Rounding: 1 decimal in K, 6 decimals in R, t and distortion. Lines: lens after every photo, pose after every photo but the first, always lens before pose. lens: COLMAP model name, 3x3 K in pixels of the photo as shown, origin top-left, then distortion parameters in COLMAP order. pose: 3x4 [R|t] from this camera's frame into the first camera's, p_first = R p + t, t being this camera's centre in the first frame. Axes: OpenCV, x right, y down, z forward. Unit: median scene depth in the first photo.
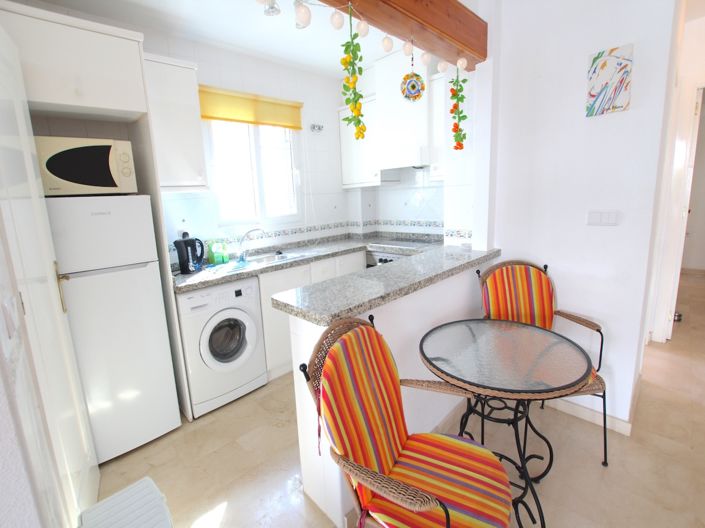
lens RADIAL K [[337.8, 0, 351.5], [0, 337.8, 254.2], [0, 0, 1]] dist [-0.022603, 0.000429]
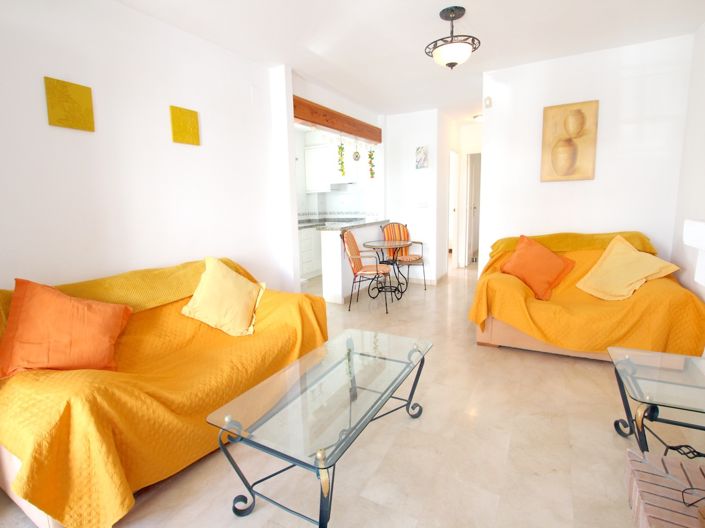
lens RADIAL K [[351.3, 0, 350.7], [0, 351.3, 249.6], [0, 0, 1]] dist [-0.023259, 0.000969]
pose [[0.960493, -0.019601, 0.277612, -0.382408], [0.031883, 0.998699, -0.039796, 0.213711], [-0.276471, 0.047075, 0.959869, -0.966911]]
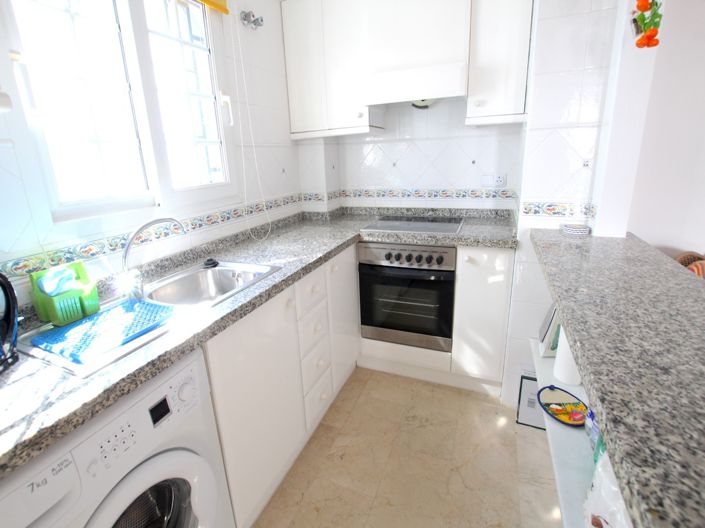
lens RADIAL K [[329.9, 0, 350.1], [0, 329.9, 248.9], [0, 0, 1]] dist [-0.028811, 0.000701]
pose [[0.921705, -0.094616, 0.376174, -0.206030], [0.064773, 0.993720, 0.091236, -0.054826], [-0.382444, -0.059727, 0.922046, 0.485508]]
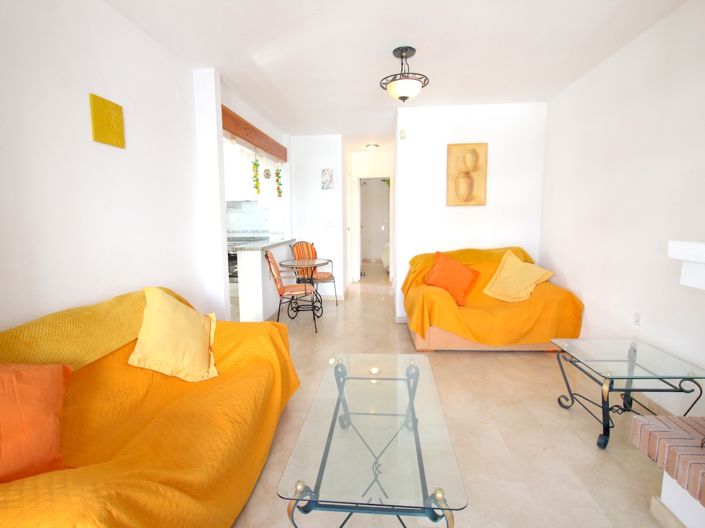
lens RADIAL K [[337.8, 0, 351.5], [0, 337.8, 254.2], [0, 0, 1]] dist [-0.022603, 0.000429]
pose [[0.770550, -0.031742, 0.636589, -0.583544], [0.083330, 0.995204, -0.051242, 0.189003], [-0.631909, 0.092532, 0.769499, -0.813719]]
